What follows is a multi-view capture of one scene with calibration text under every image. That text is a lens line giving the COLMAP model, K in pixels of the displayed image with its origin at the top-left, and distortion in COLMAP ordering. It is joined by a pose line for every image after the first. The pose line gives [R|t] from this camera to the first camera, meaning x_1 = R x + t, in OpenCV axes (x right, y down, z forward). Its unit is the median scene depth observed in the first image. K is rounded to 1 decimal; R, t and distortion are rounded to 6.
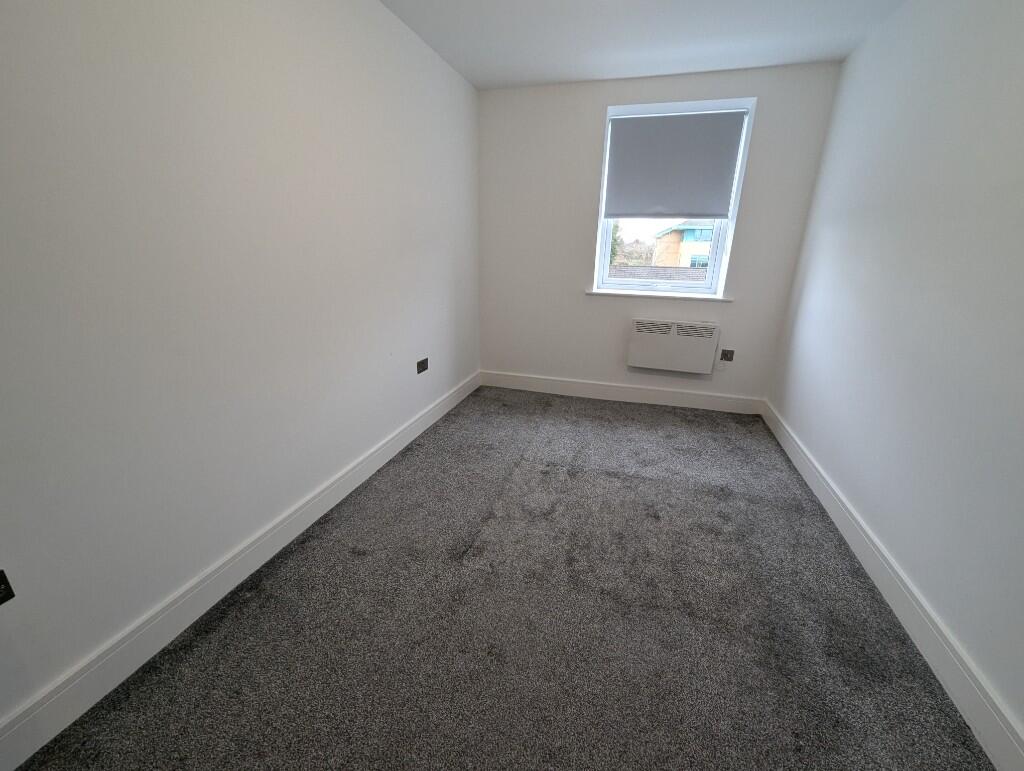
lens RADIAL K [[419.9, 0, 510.4], [0, 419.9, 387.5], [0, 0, 1]] dist [0.000005, -0.000021]
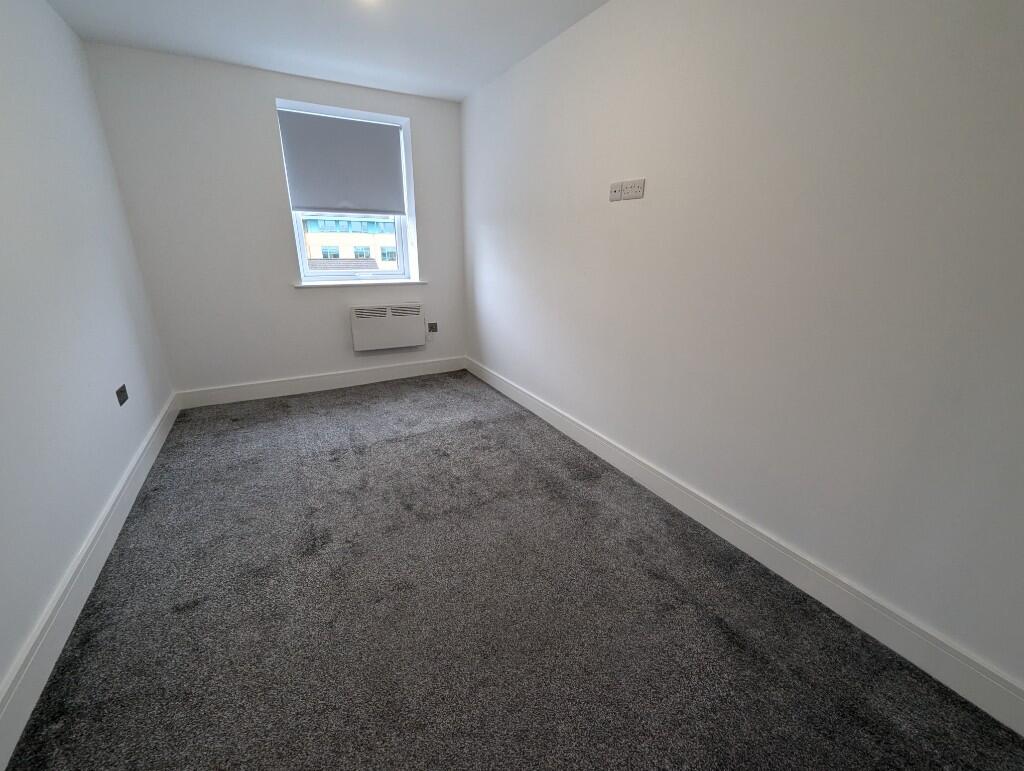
lens RADIAL K [[408.3, 0, 512.0], [0, 408.3, 385.5], [0, 0, 1]] dist [-0.011186, -0.000059]
pose [[0.713502, -0.240814, 0.657969, -0.168522], [0.225015, 0.968091, 0.110312, 0.009899], [-0.663539, 0.069345, 0.744921, -0.038605]]
